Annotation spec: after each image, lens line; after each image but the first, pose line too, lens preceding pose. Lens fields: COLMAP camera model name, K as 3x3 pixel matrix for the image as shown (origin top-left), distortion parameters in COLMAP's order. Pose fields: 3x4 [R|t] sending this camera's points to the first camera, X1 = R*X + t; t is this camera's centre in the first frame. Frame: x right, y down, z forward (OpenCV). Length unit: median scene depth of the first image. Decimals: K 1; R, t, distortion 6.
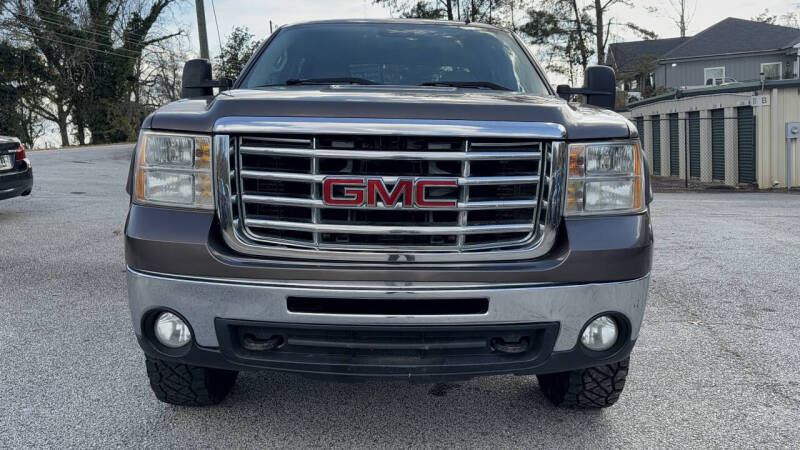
lens RADIAL K [[669.0, 0, 397.5], [0, 669.0, 237.7], [0, 0, 1]] dist [0.061539, -0.097578]
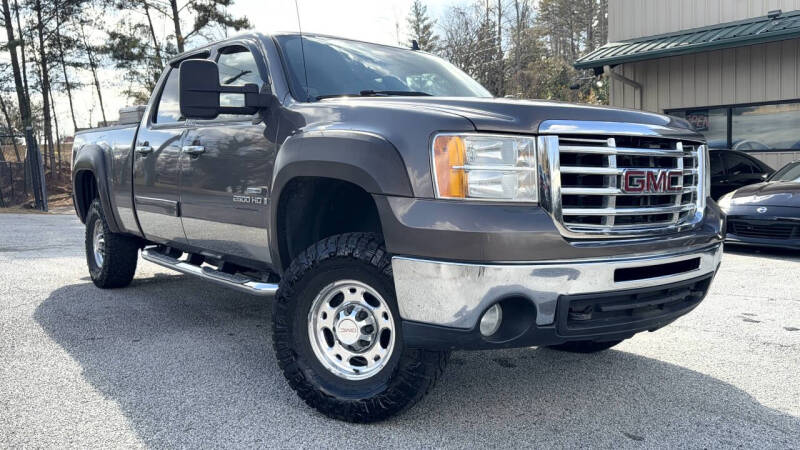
lens RADIAL K [[669.0, 0, 397.5], [0, 669.0, 237.7], [0, 0, 1]] dist [0.061539, -0.097578]
pose [[0.795638, -0.072324, 0.601439, -1.129125], [0.098098, 0.995125, -0.010108, 0.004827], [-0.597776, 0.067042, 0.798855, 0.252541]]
